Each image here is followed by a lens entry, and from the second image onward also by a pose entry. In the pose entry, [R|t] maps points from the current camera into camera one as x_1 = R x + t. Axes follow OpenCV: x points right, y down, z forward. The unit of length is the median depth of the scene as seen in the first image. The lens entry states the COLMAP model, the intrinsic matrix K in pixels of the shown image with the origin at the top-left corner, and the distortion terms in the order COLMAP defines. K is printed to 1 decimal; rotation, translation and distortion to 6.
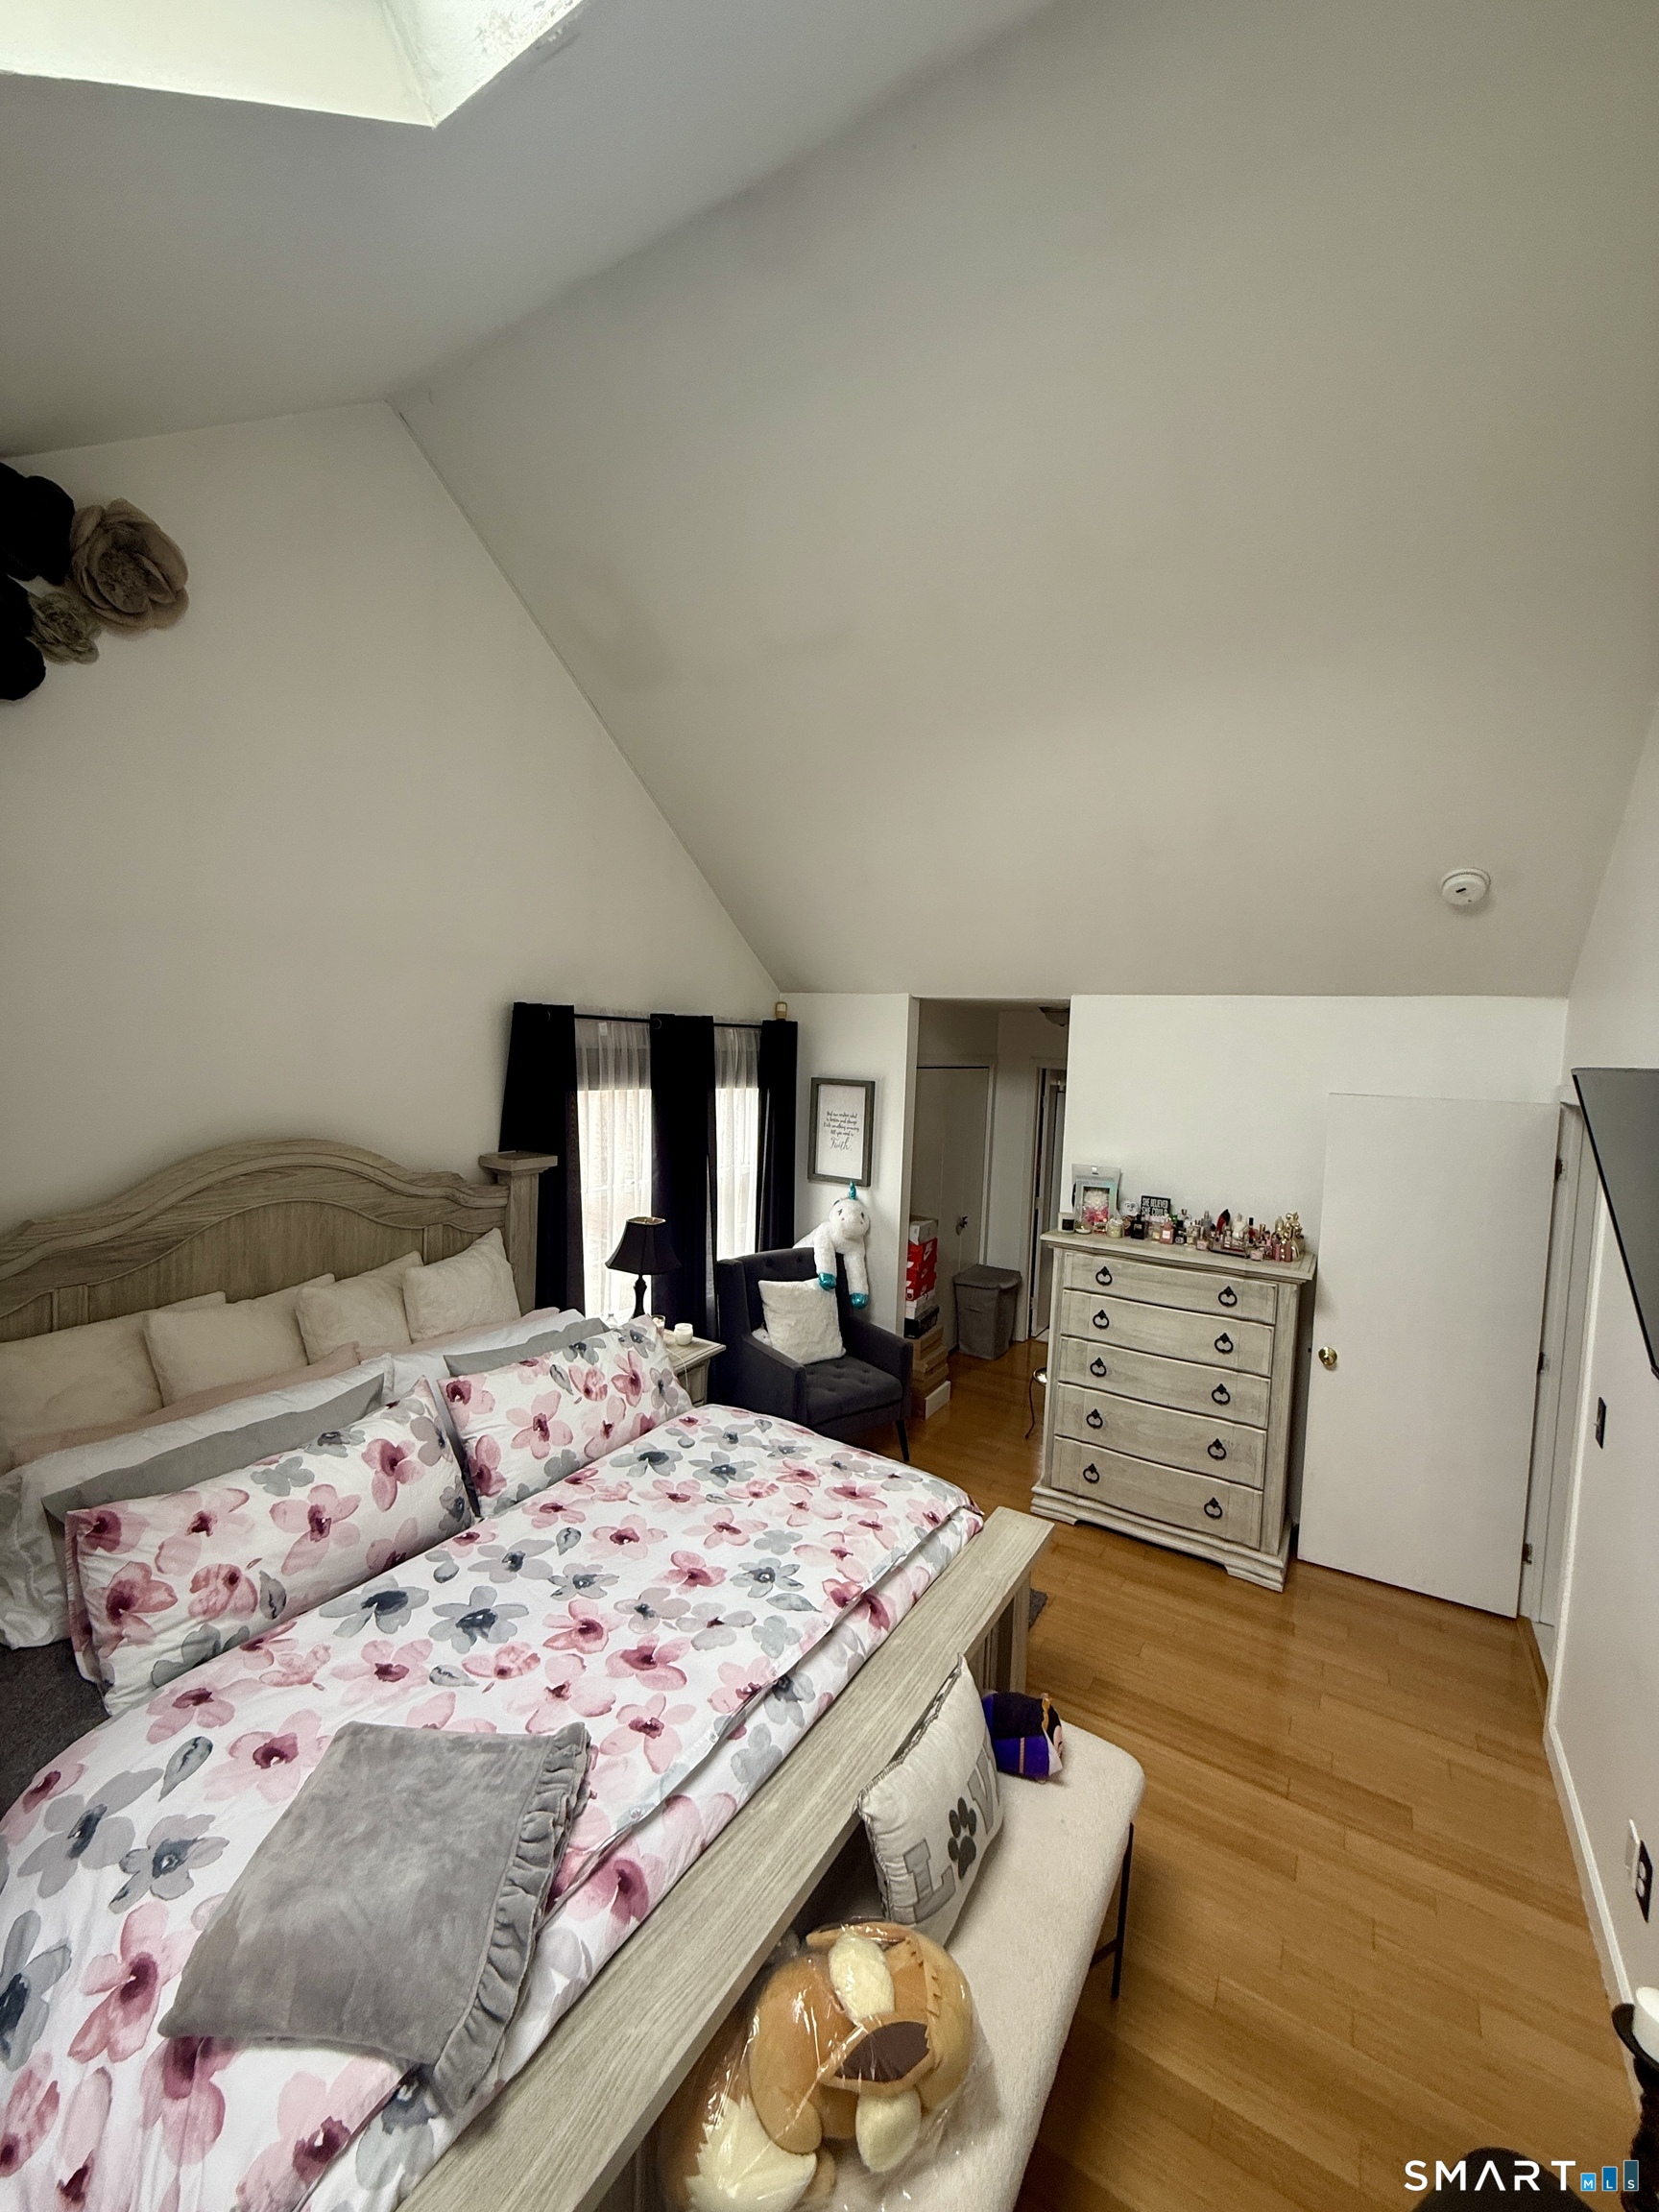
lens RADIAL K [[892.3, 0, 829.5], [0, 892.3, 1106.0], [0, 0, 1]] dist [0.003449, -0.000476]
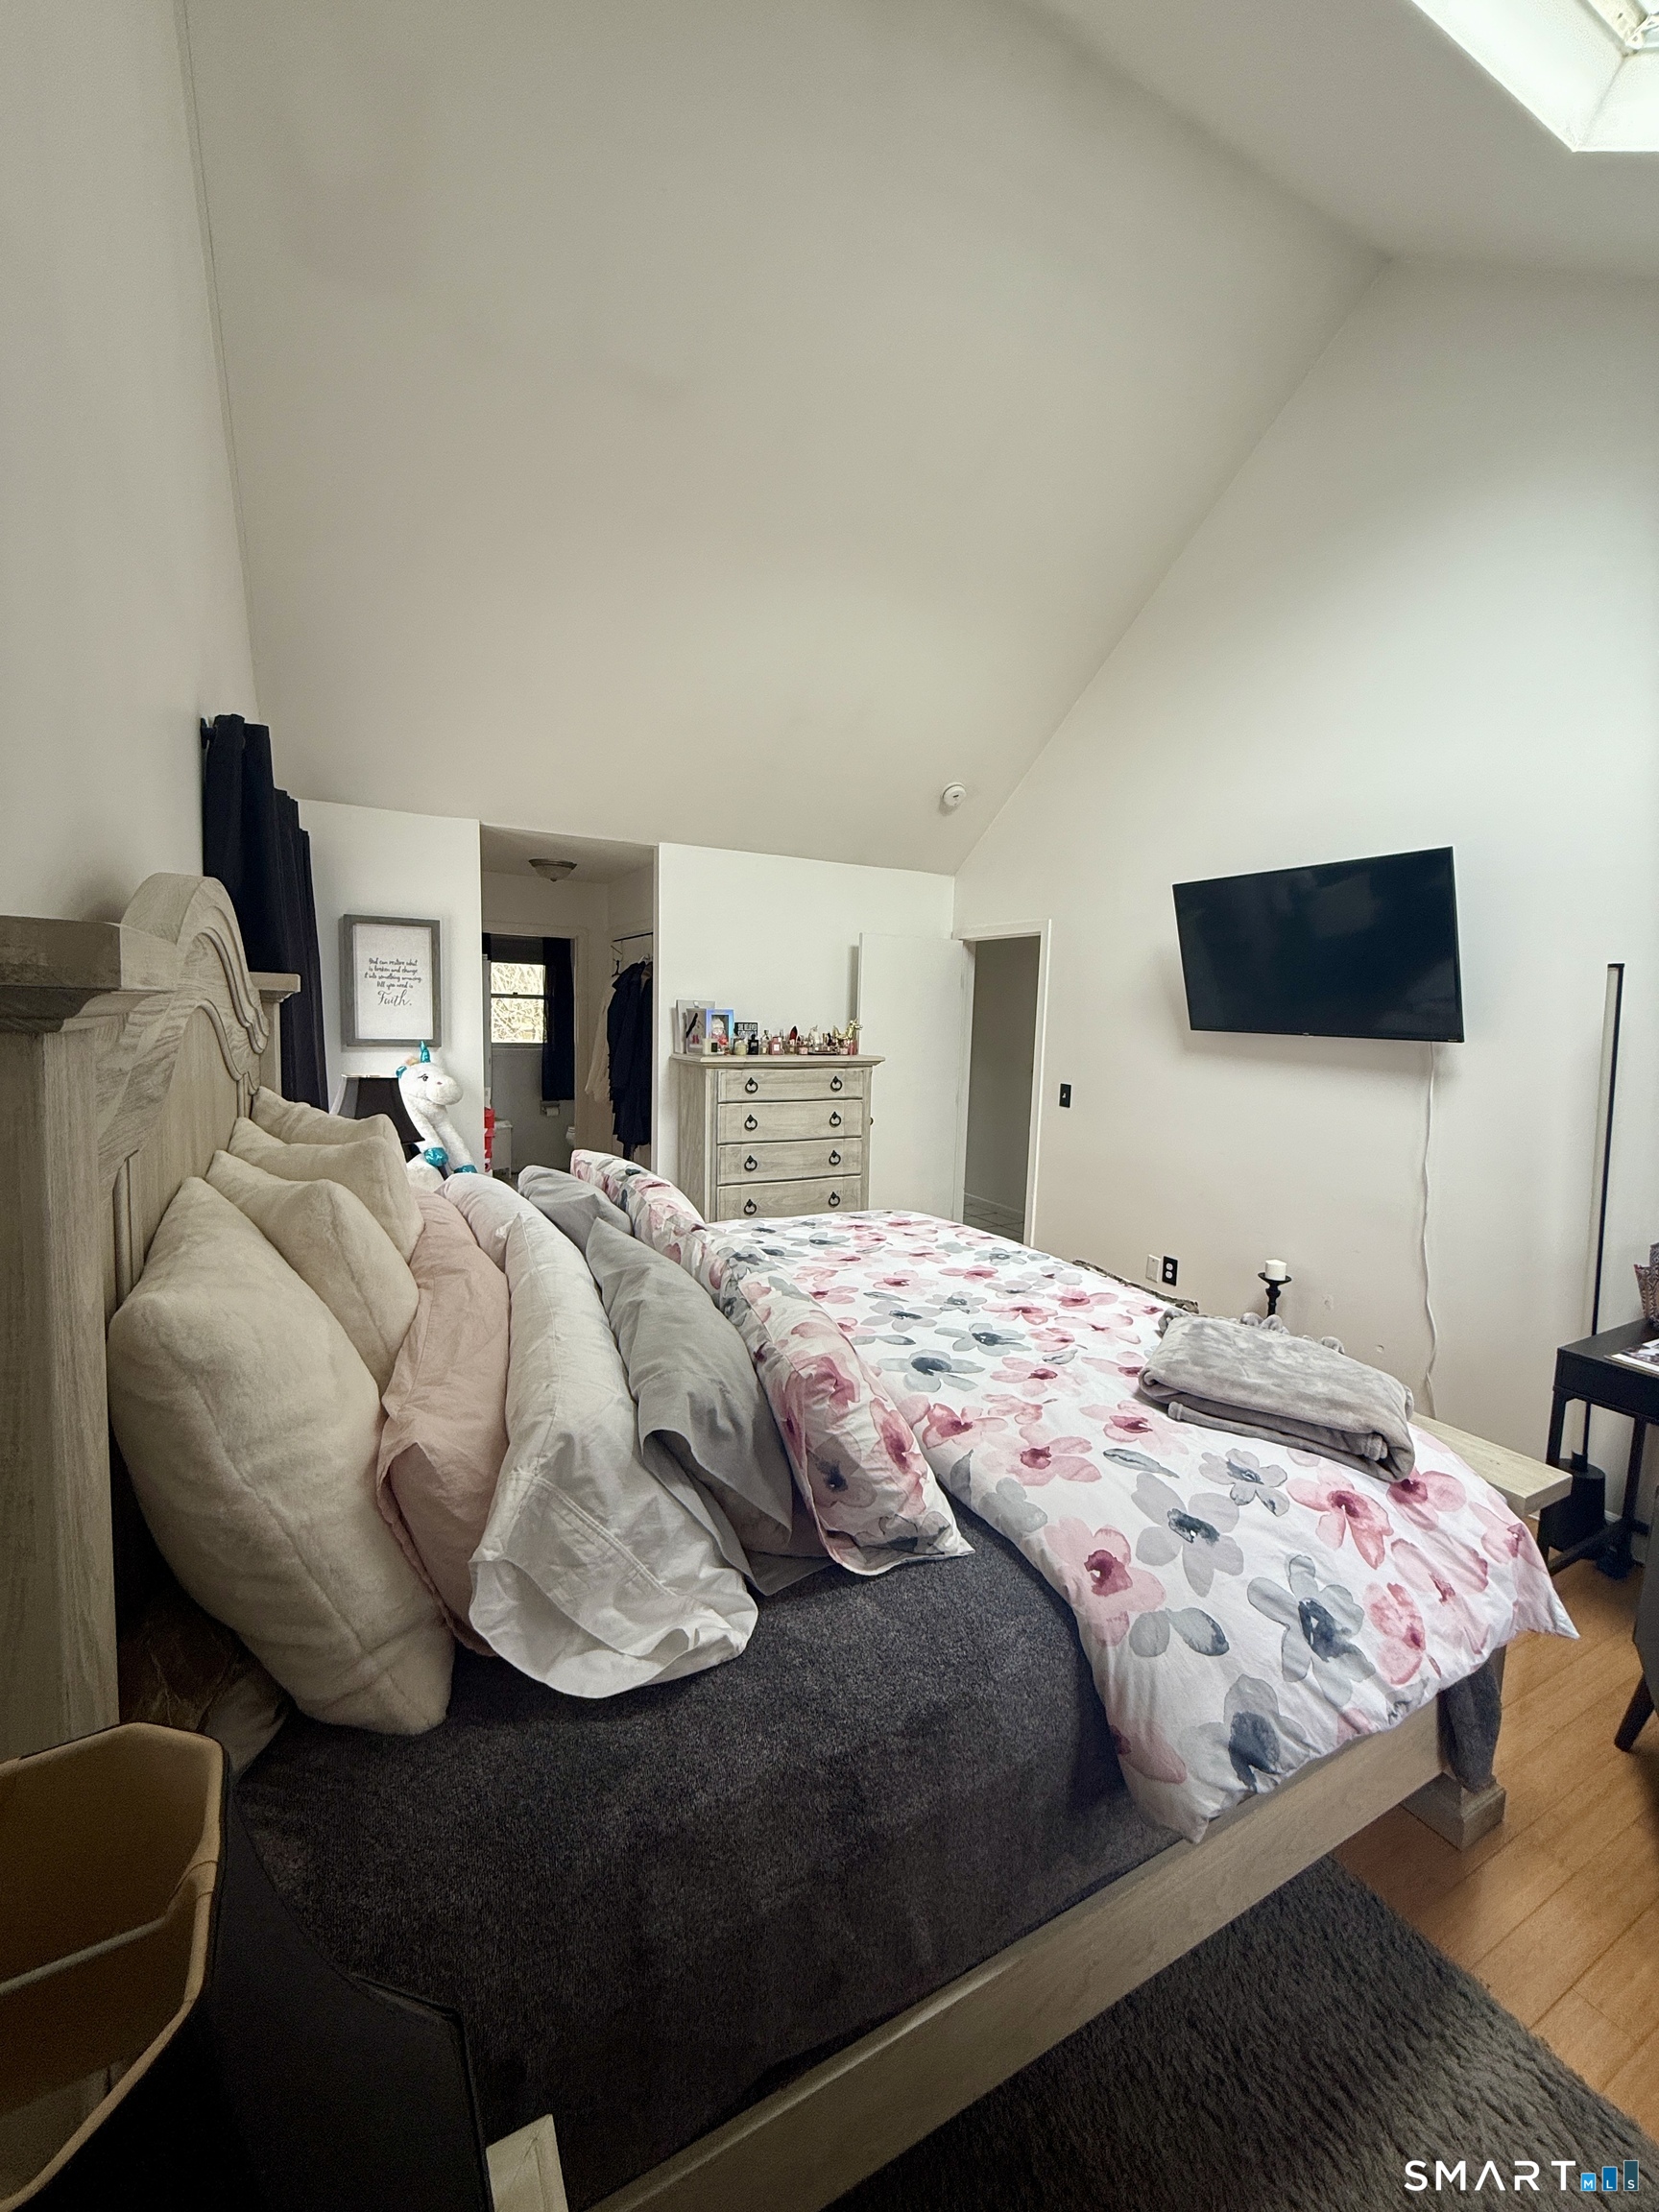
lens RADIAL K [[892.3, 0, 829.5], [0, 892.3, 1106.0], [0, 0, 1]] dist [0.003449, -0.000476]
pose [[0.490083, -0.119438, 0.863454, -0.714407], [0.055062, 0.992832, 0.106082, 0.105706], [-0.869935, -0.004446, 0.493147, 0.354649]]
